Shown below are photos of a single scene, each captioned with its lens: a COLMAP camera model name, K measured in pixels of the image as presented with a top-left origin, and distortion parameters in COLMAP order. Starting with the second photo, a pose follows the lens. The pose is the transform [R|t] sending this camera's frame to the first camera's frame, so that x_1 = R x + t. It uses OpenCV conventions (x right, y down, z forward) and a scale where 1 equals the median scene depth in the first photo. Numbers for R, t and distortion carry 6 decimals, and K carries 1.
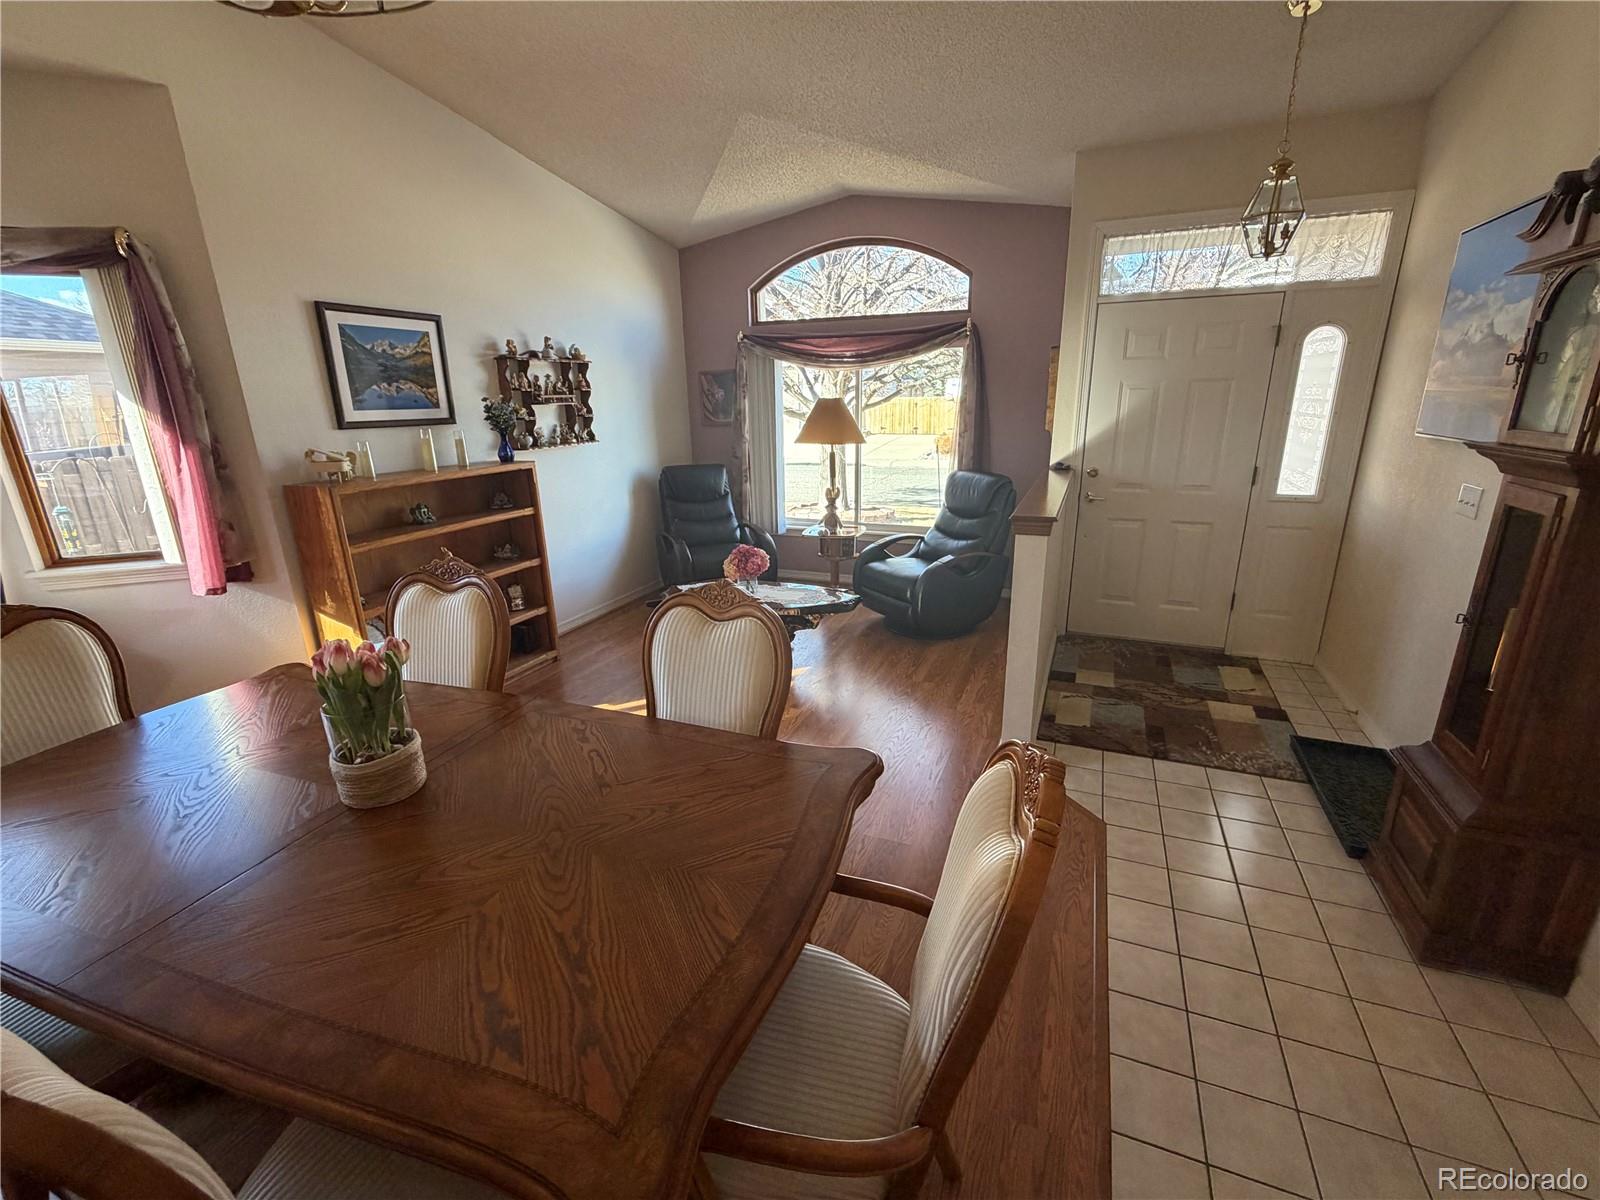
lens RADIAL K [[691.9, 0, 799.1], [0, 691.9, 602.5], [0, 0, 1]] dist [-0.000595, -0.000010]
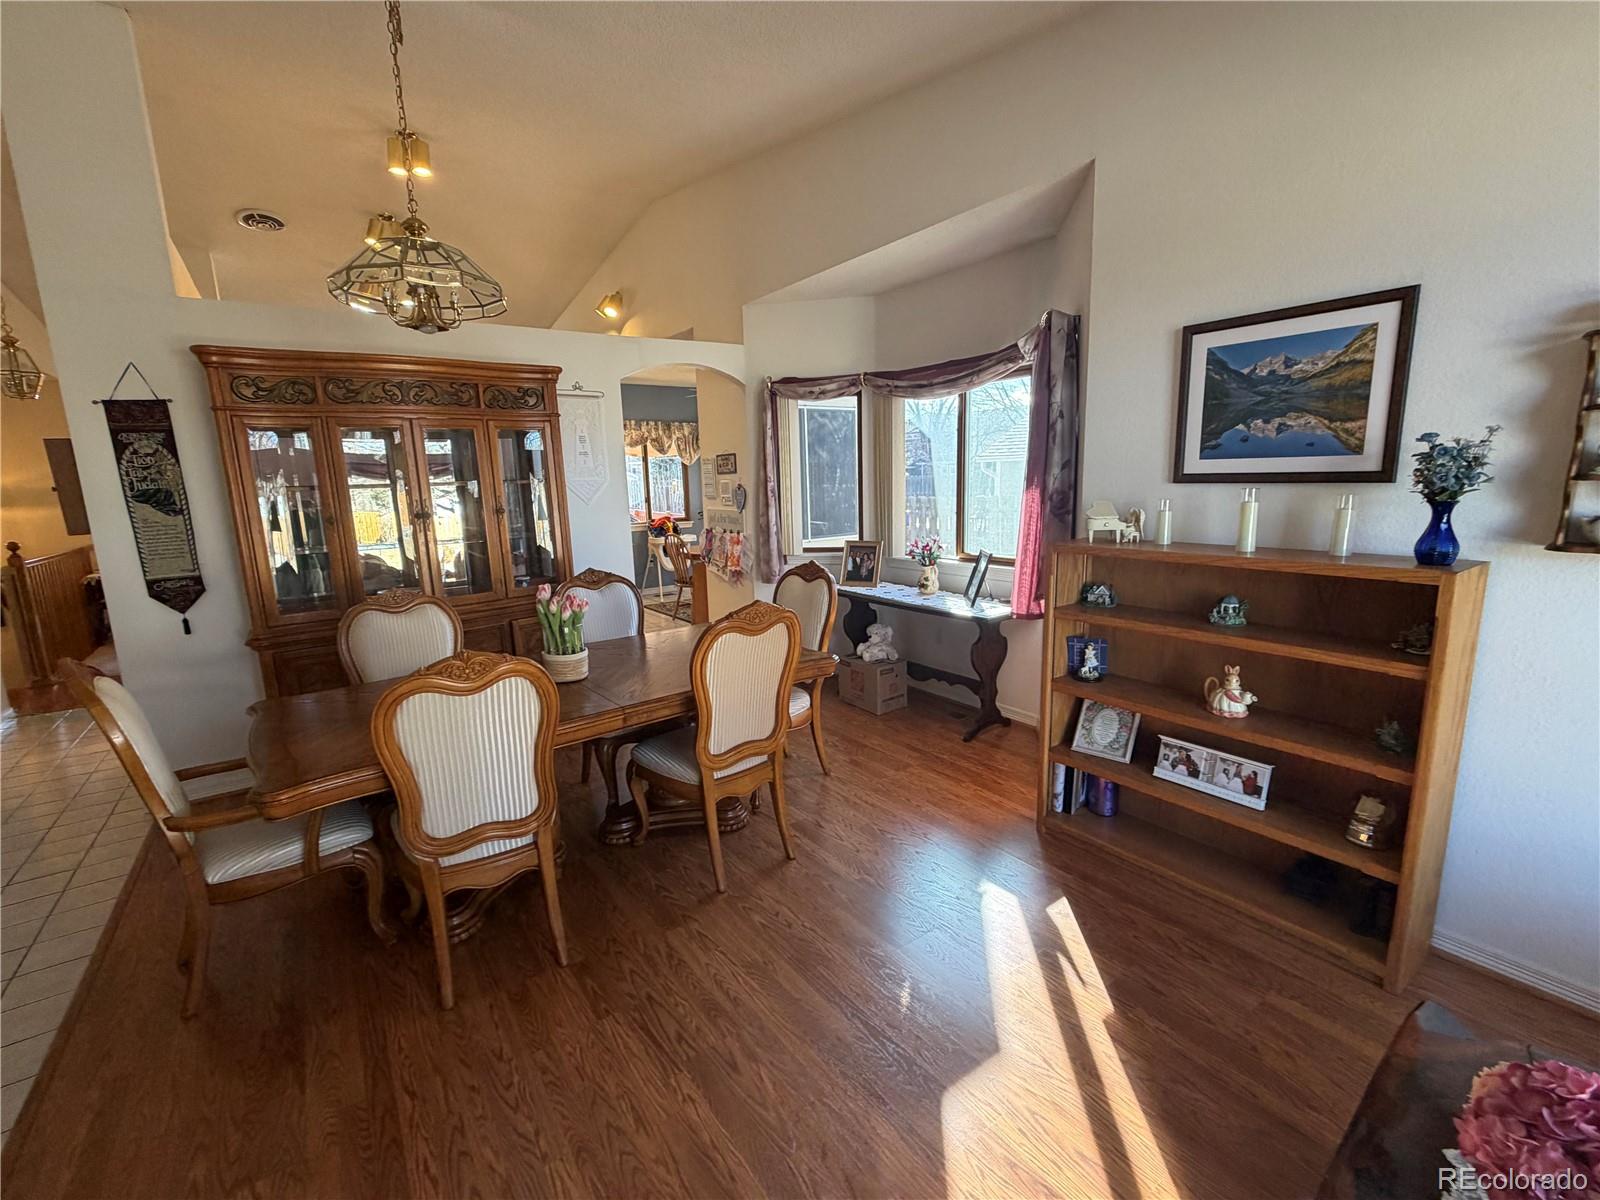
lens RADIAL K [[691.9, 0, 799.0], [0, 691.9, 600.3], [0, 0, 1]] dist [-0.000595, -0.000010]
pose [[-0.526163, 0.186892, -0.829593, 0.236522], [-0.207396, 0.917891, 0.338323, -0.282110], [0.824706, 0.350068, -0.444199, 0.962970]]
